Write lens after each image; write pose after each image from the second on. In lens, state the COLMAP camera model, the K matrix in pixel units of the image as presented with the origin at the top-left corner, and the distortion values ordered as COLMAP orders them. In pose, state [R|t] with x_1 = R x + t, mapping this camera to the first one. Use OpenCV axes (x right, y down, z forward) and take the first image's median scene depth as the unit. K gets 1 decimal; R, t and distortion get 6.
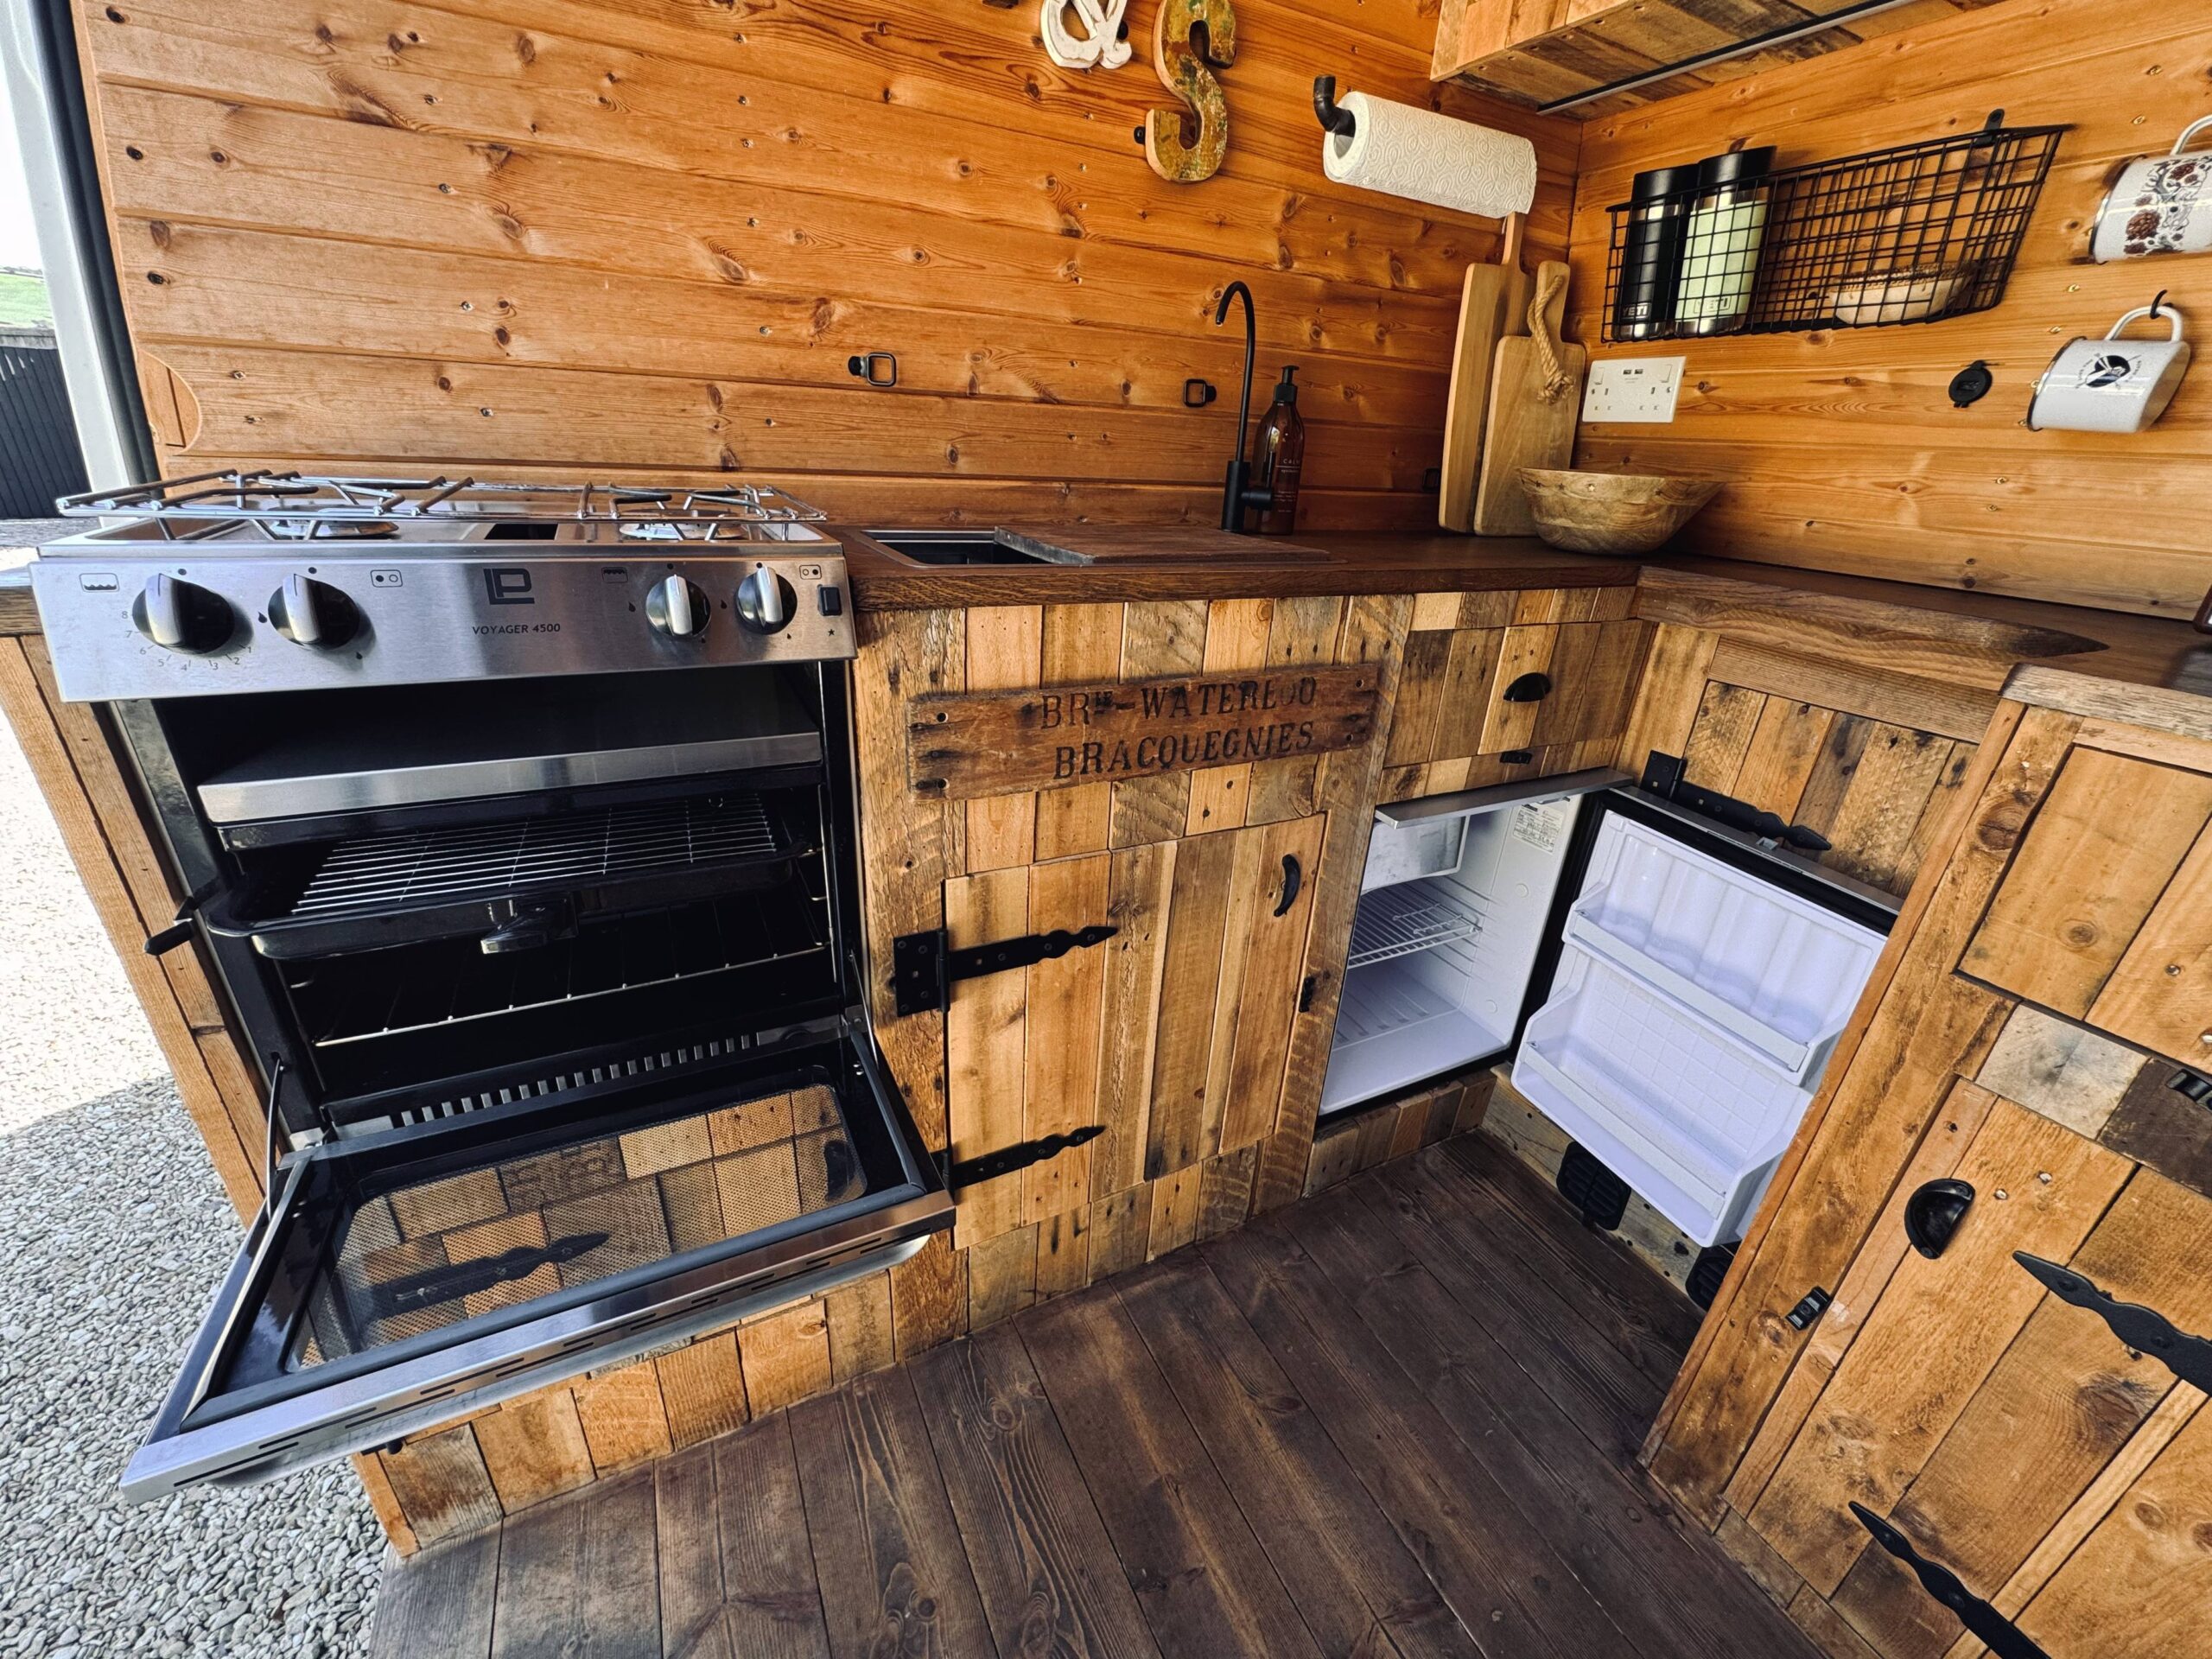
lens RADIAL K [[886.2, 0, 1103.9], [0, 886.2, 830.2], [0, 0, 1]] dist [-0.003797, 0.000266]
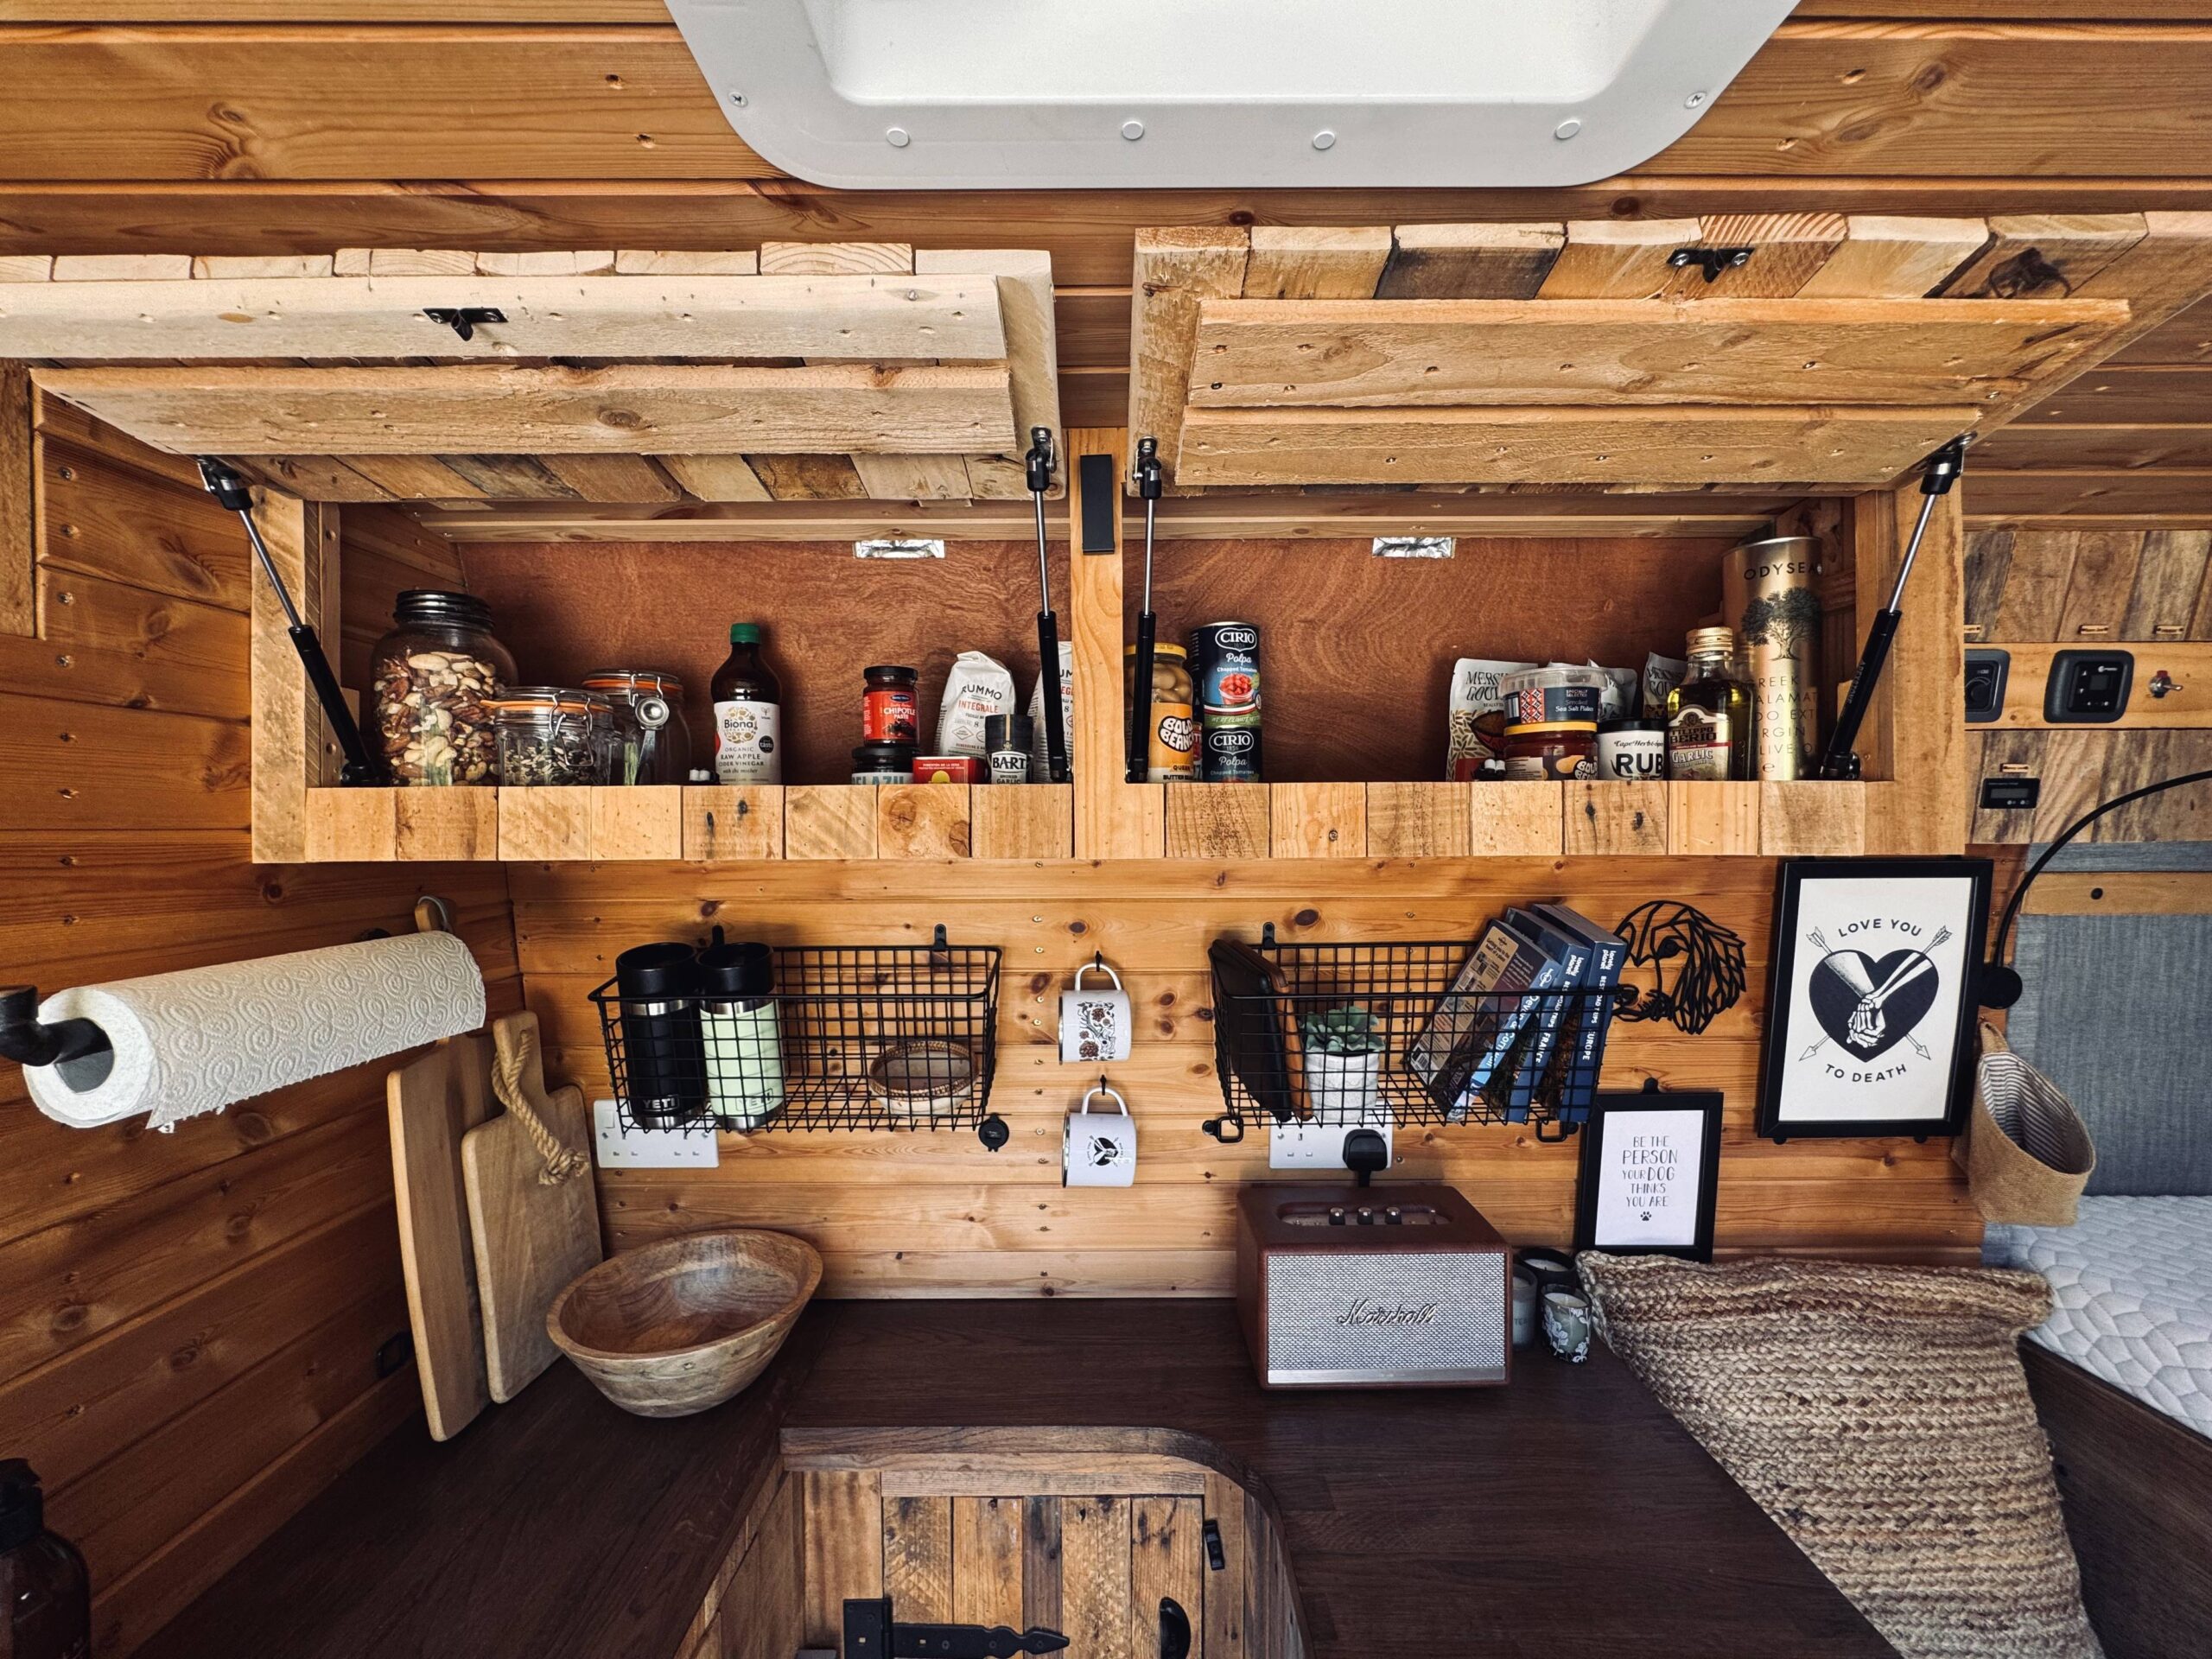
lens RADIAL K [[886.2, 0, 1104.5], [0, 886.2, 831.0], [0, 0, 1]] dist [-0.003797, 0.000266]
pose [[0.453372, -0.059997, 0.889300, 0.109395], [0.389595, 0.910713, -0.137177, -0.699783], [-0.801667, 0.408659, 0.436266, 0.290978]]
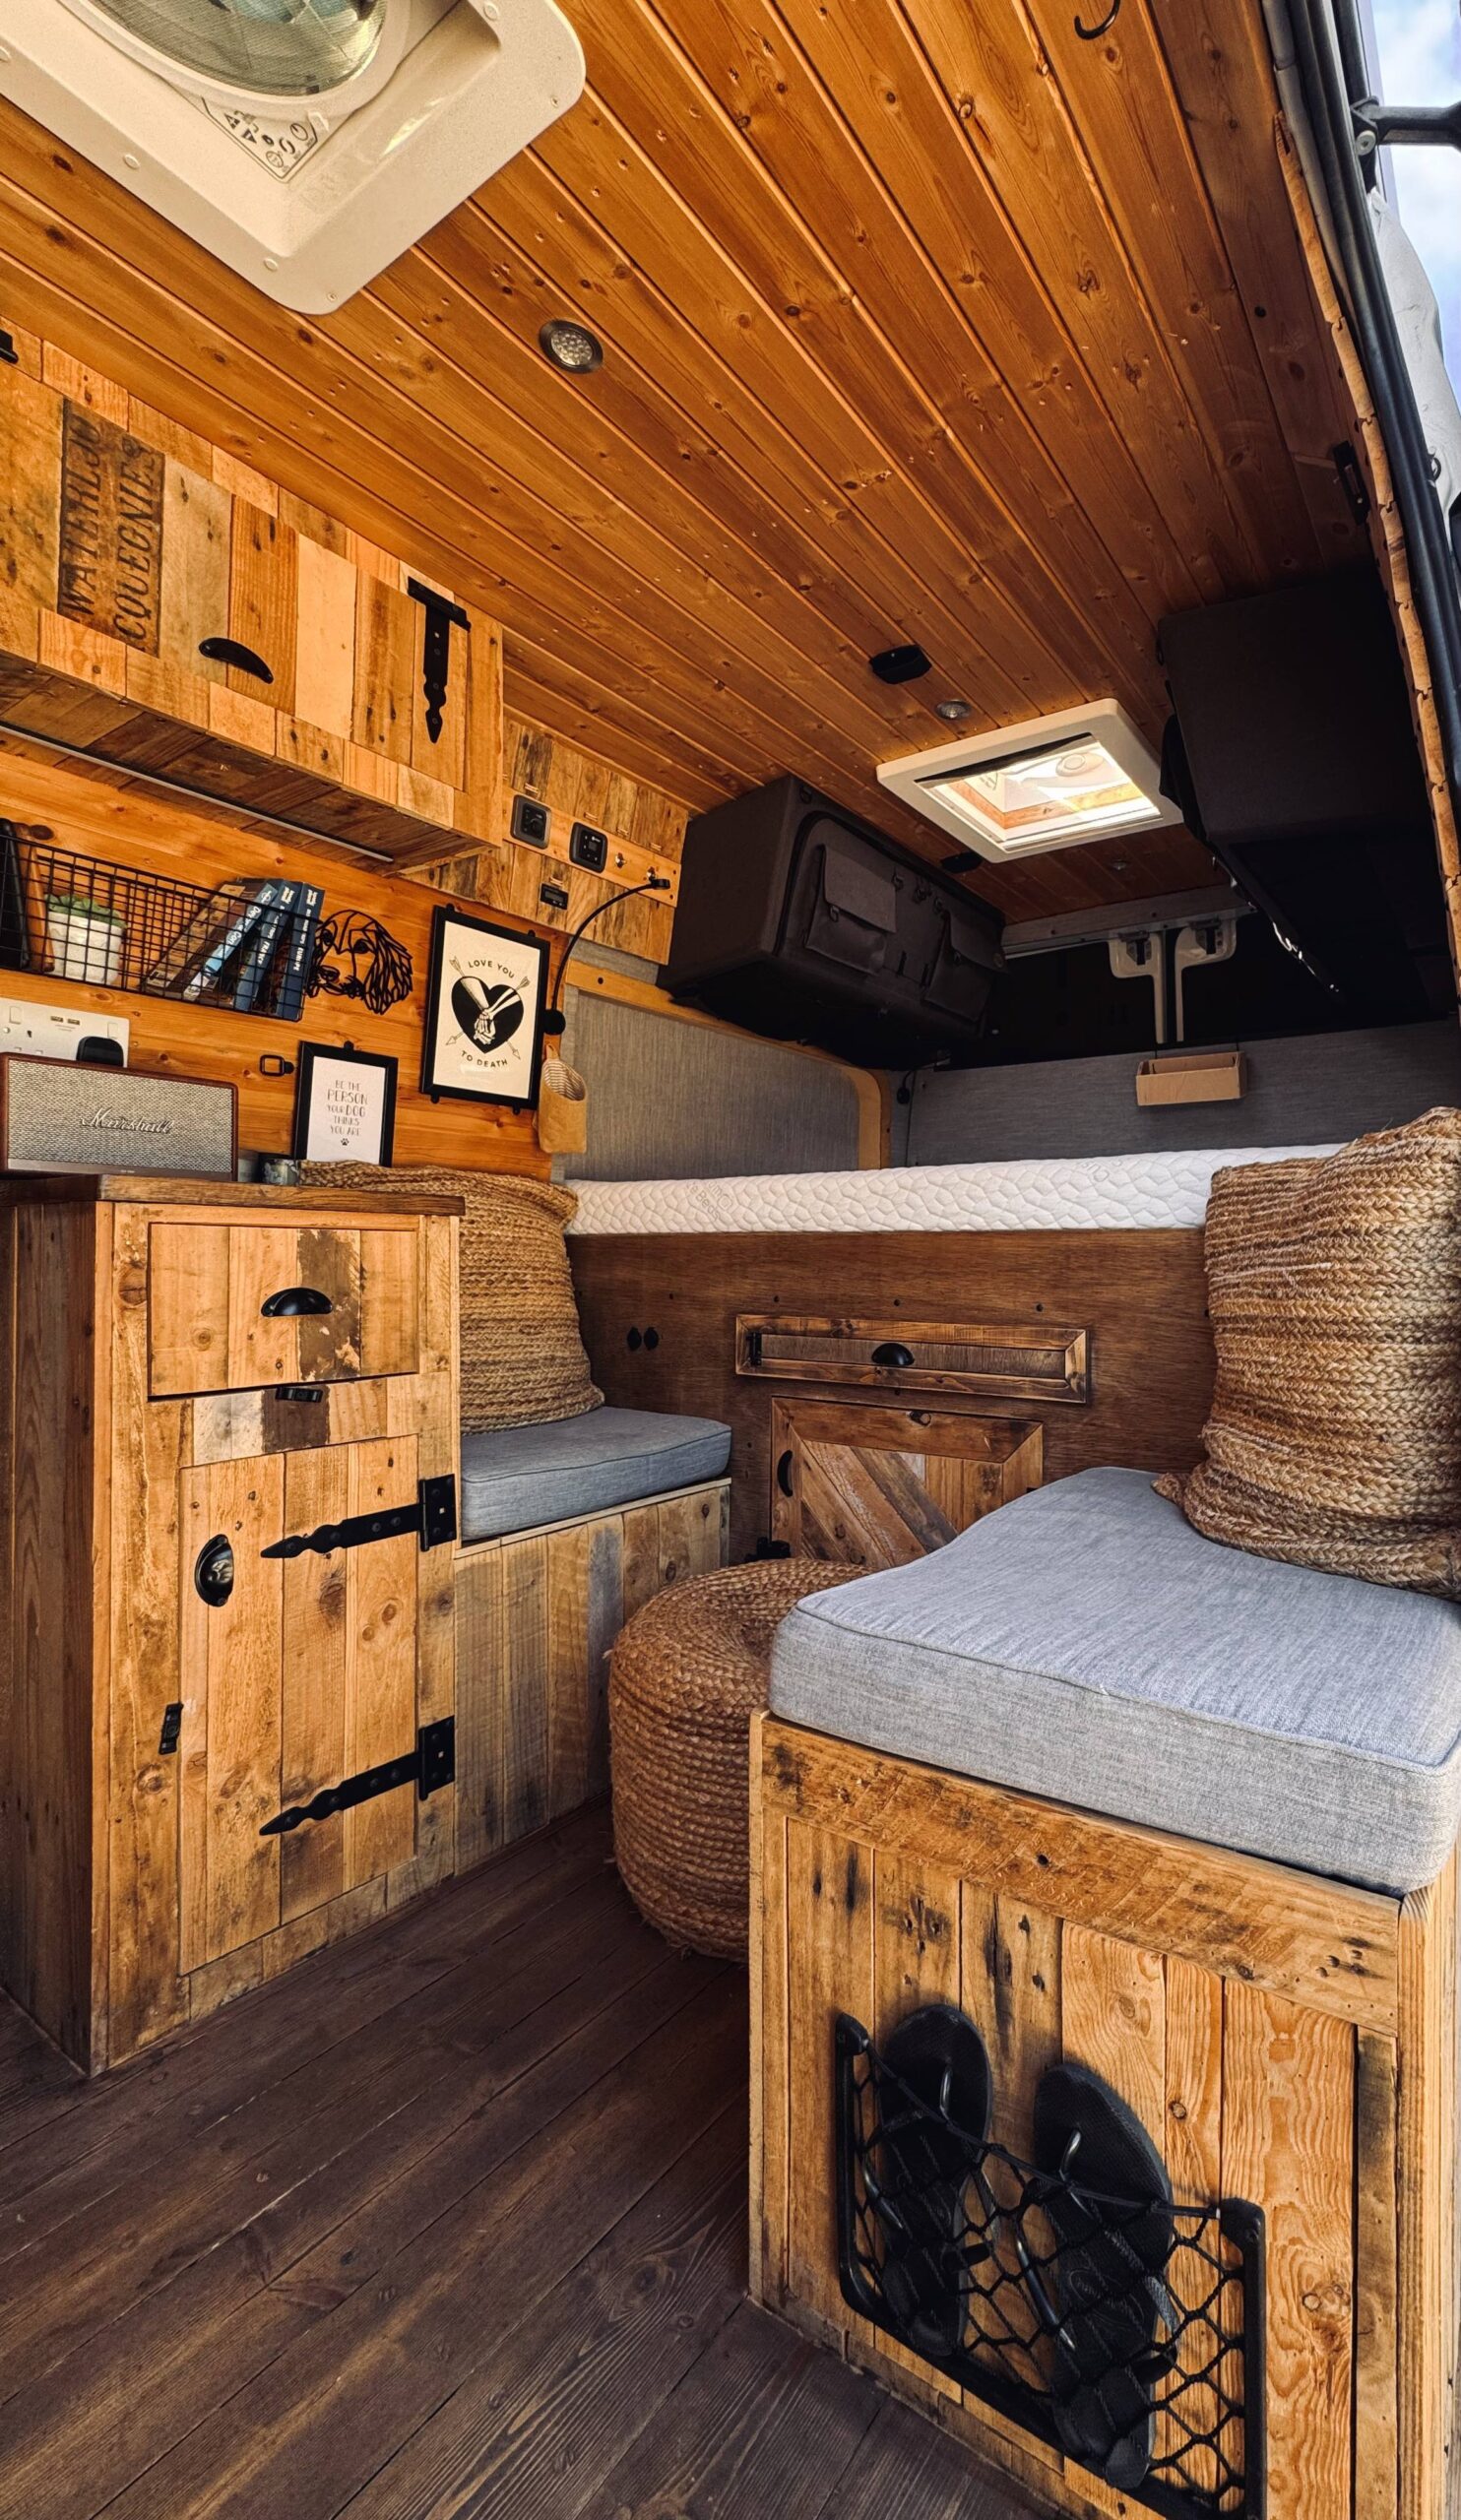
lens RADIAL K [[1009.5, 0, 945.7], [0, 1009.5, 1258.2], [0, 0, 1]] dist [-0.004116, 0.000489]
pose [[-0.534535, -0.056636, 0.843247, -0.761061], [0.312858, 0.913611, 0.259683, -0.043636], [-0.785106, 0.402626, -0.470638, 0.531442]]
